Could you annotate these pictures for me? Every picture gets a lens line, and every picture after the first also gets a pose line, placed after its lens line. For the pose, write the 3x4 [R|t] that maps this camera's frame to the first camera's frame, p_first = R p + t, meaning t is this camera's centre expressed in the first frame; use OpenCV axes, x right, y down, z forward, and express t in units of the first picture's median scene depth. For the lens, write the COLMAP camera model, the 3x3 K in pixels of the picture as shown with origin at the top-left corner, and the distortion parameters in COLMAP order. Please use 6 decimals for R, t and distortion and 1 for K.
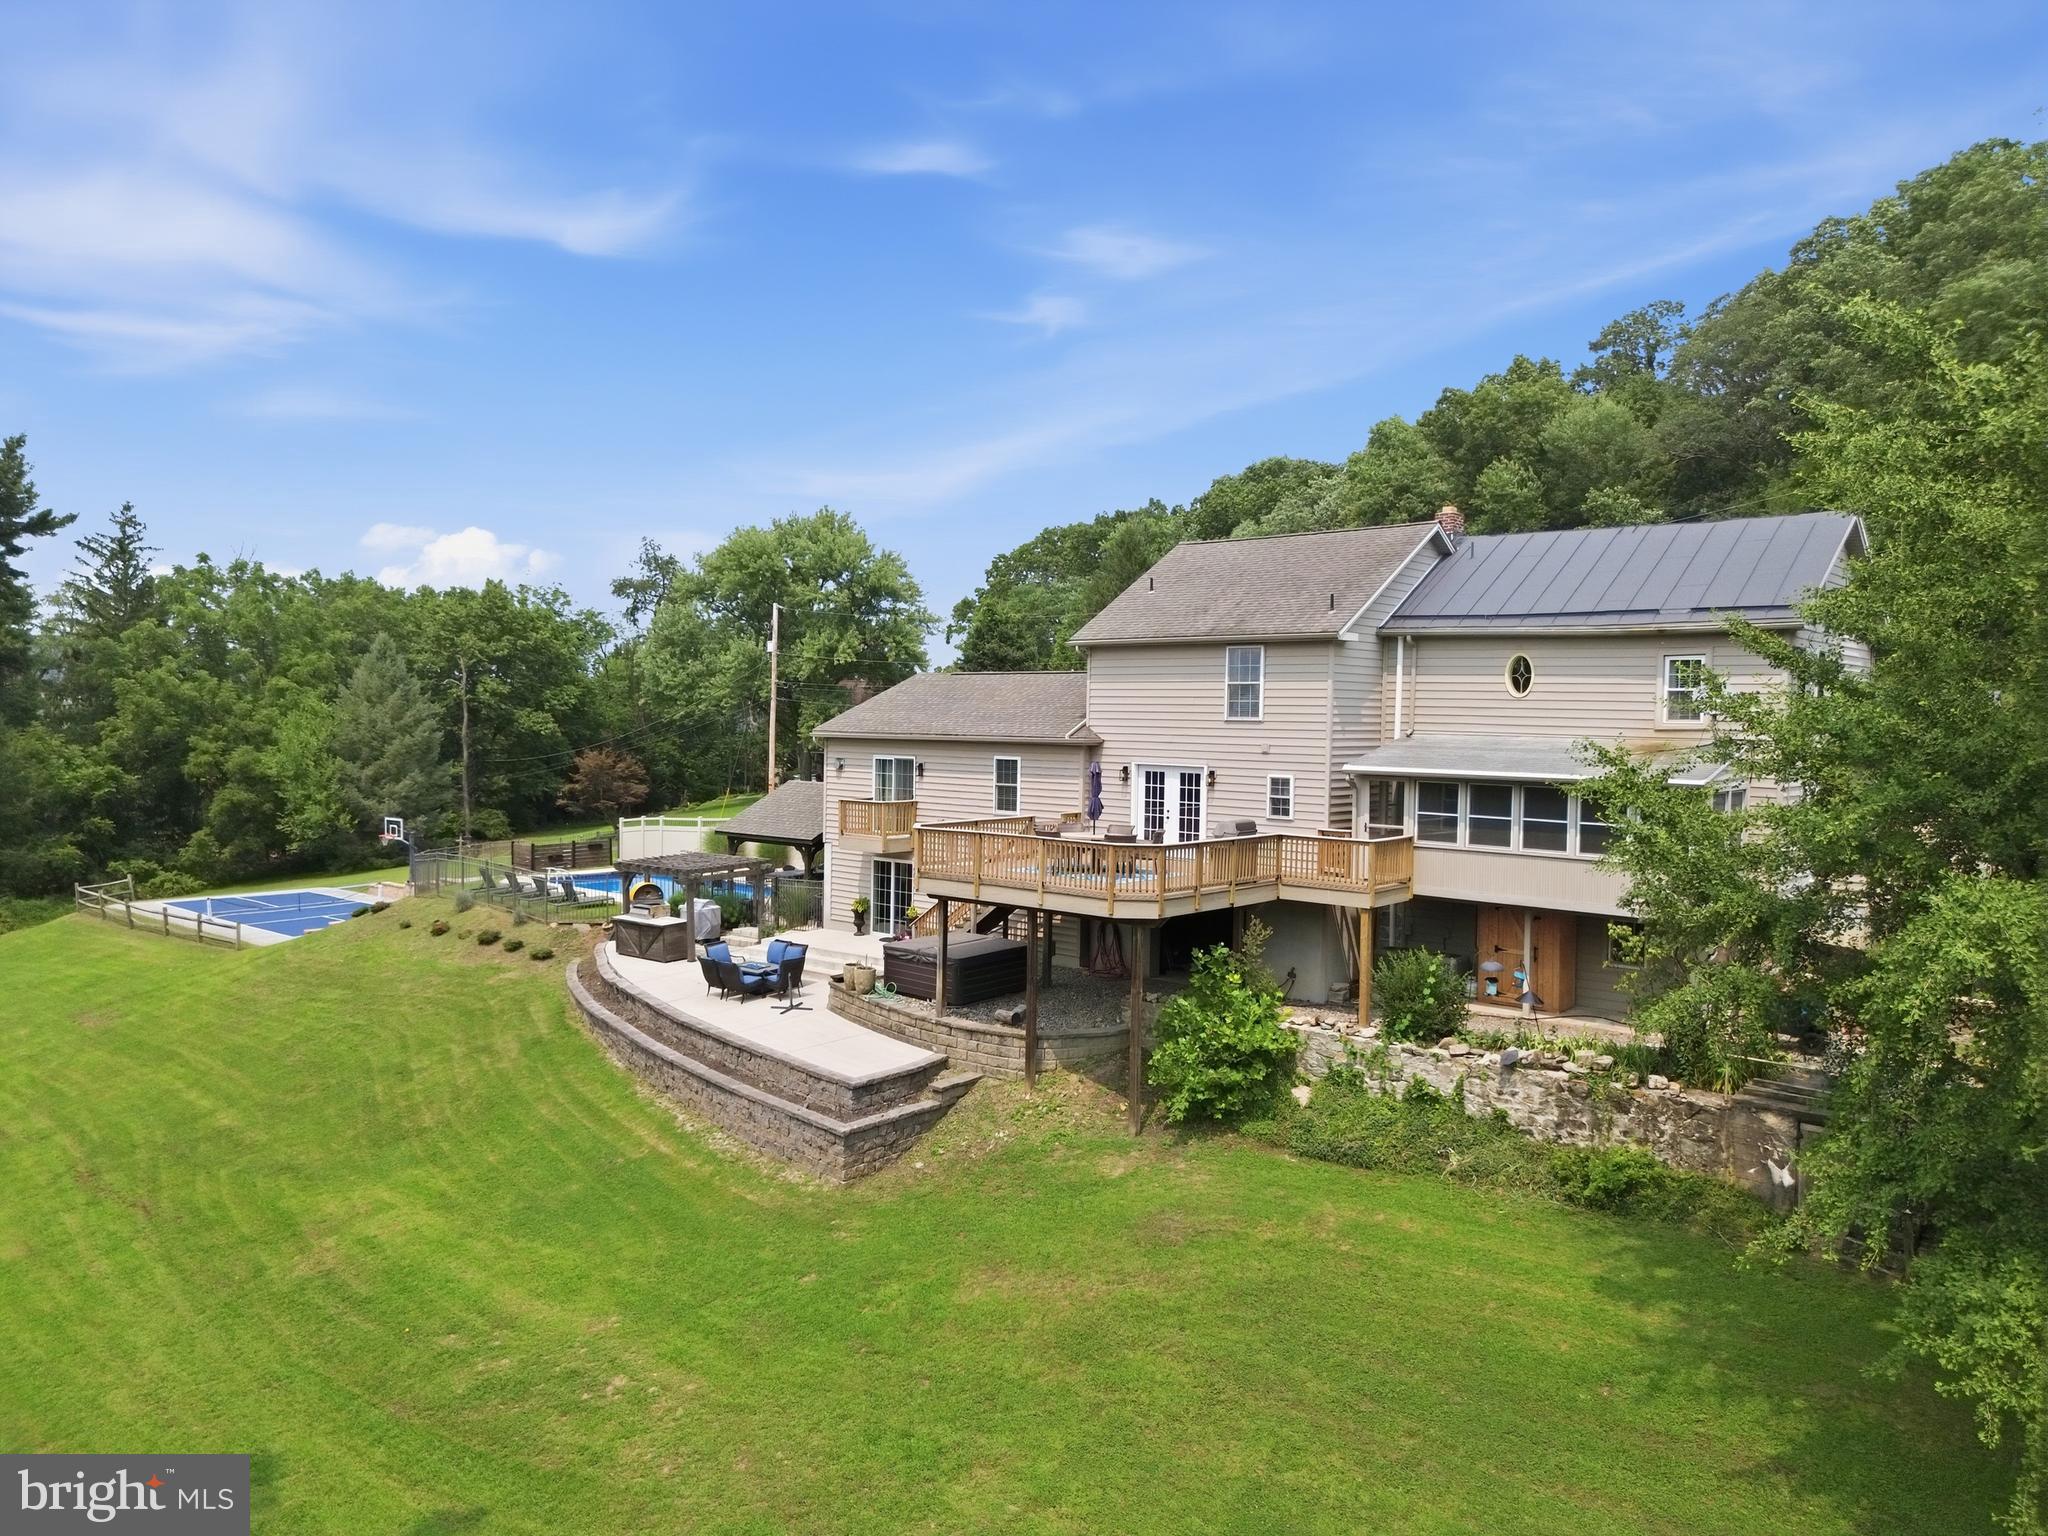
lens RADIAL K [[1445.9, 0, 1013.0], [0, 1445.9, 763.0], [0, 0, 1]] dist [0.073192, -0.070787]
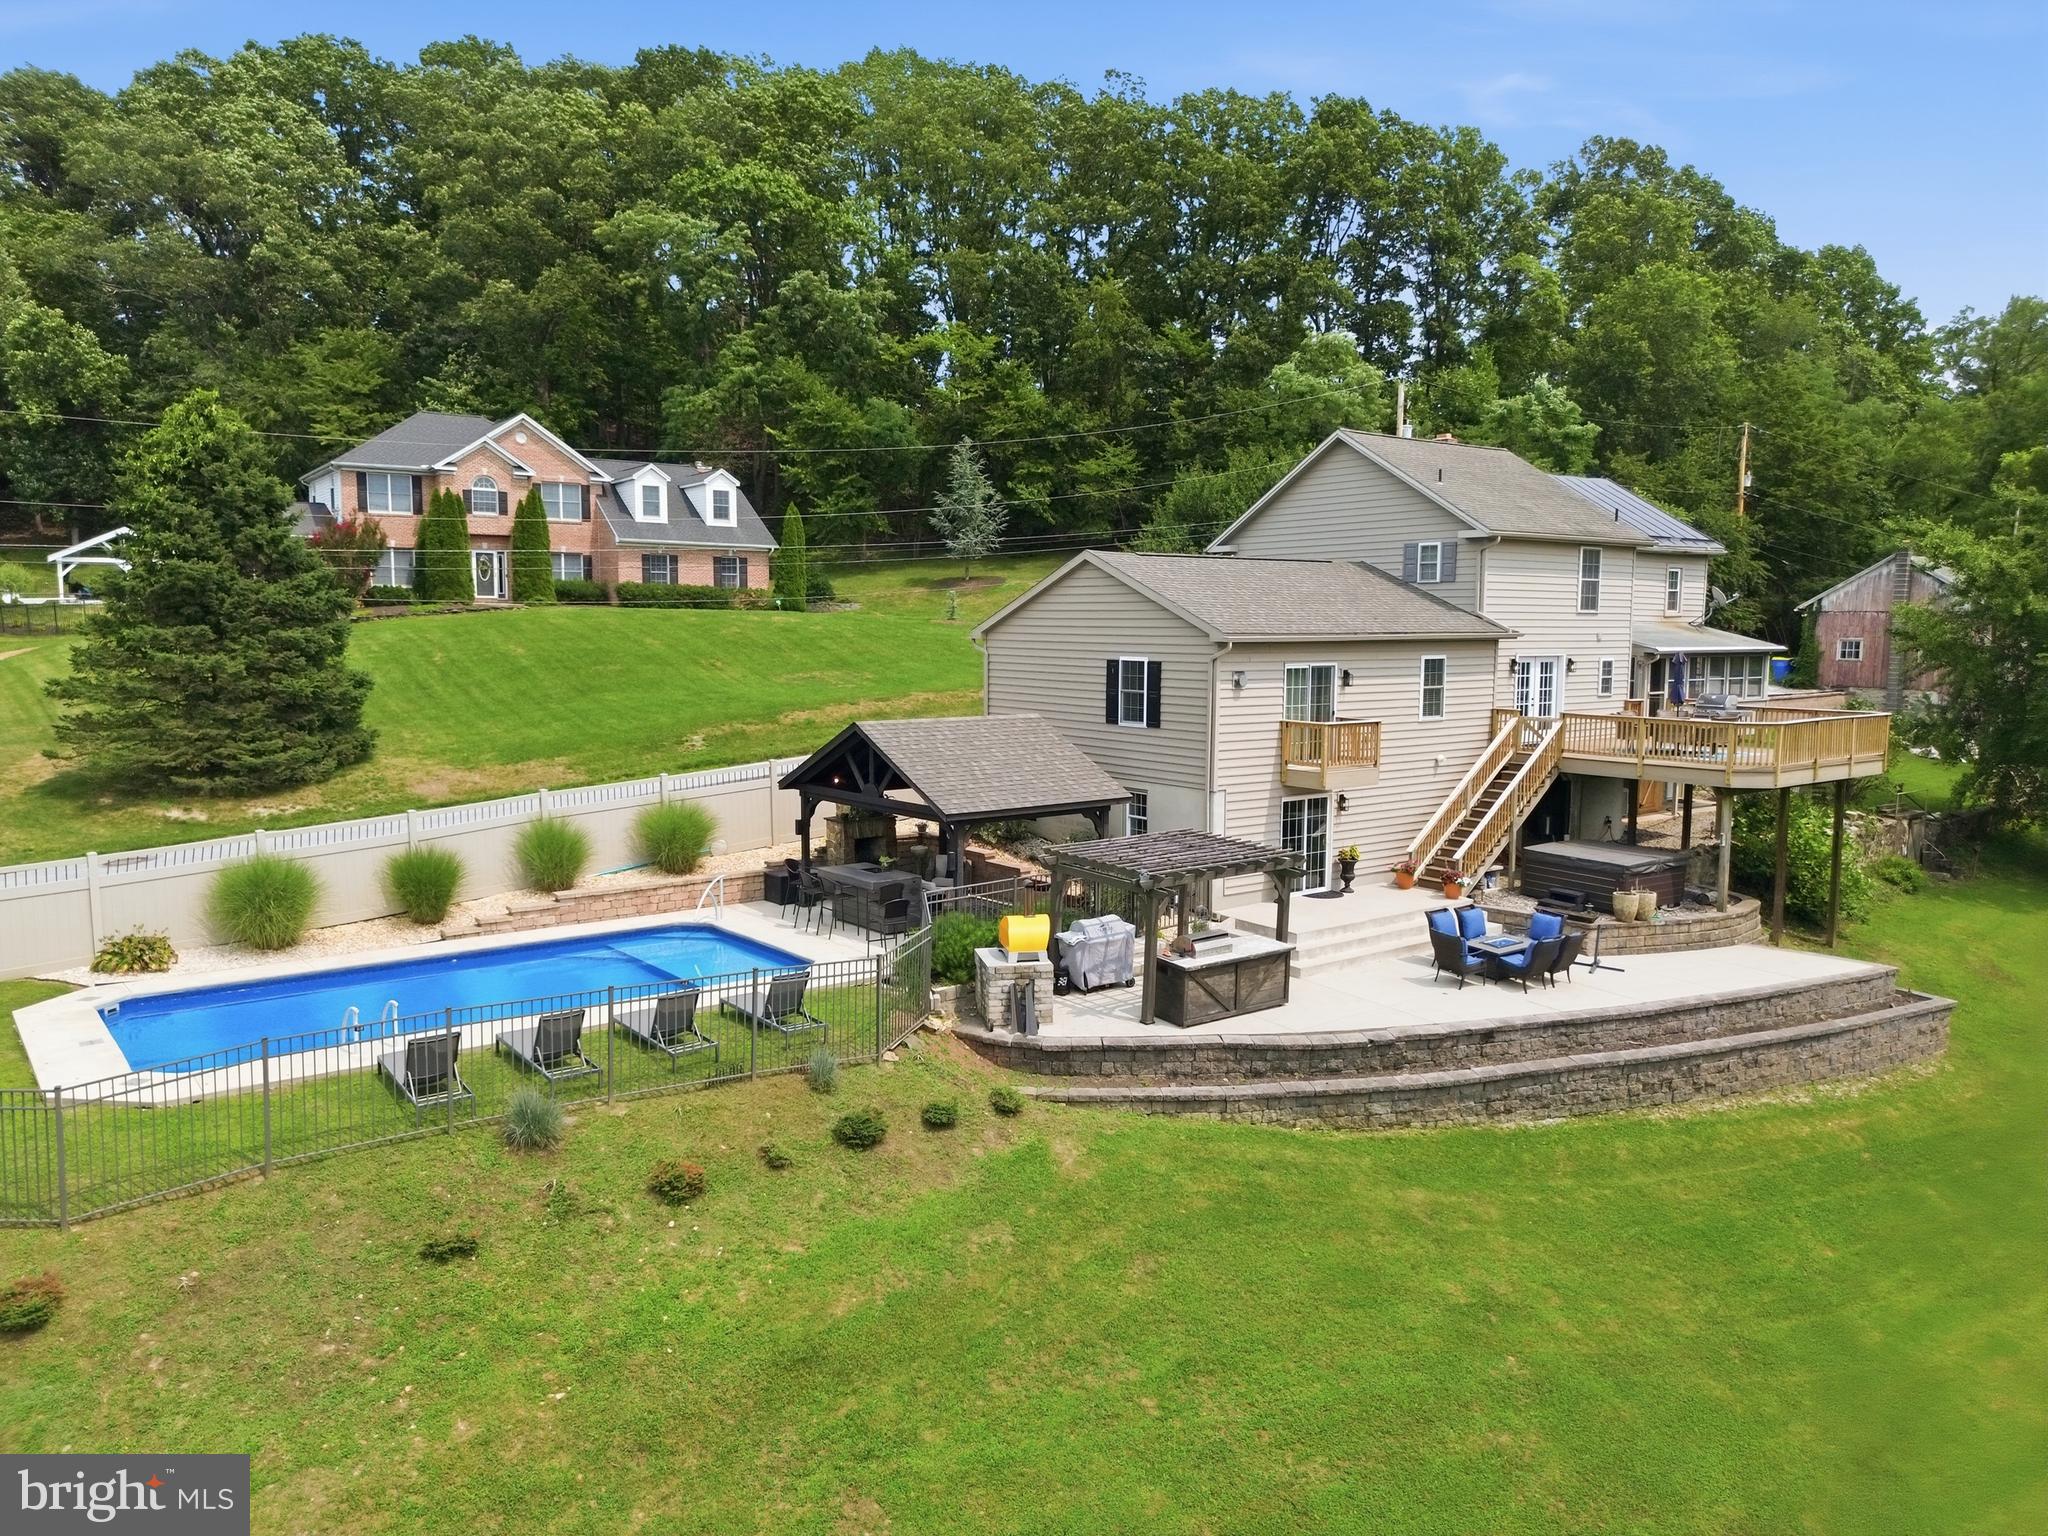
lens RADIAL K [[1445.9, 0, 1013.0], [0, 1445.9, 763.0], [0, 0, 1]] dist [0.073192, -0.070787]
pose [[0.187217, -0.108242, 0.976337, -1.023087], [0.032333, 0.994051, 0.104006, -0.044100], [-0.981786, 0.012096, 0.189603, 1.172305]]
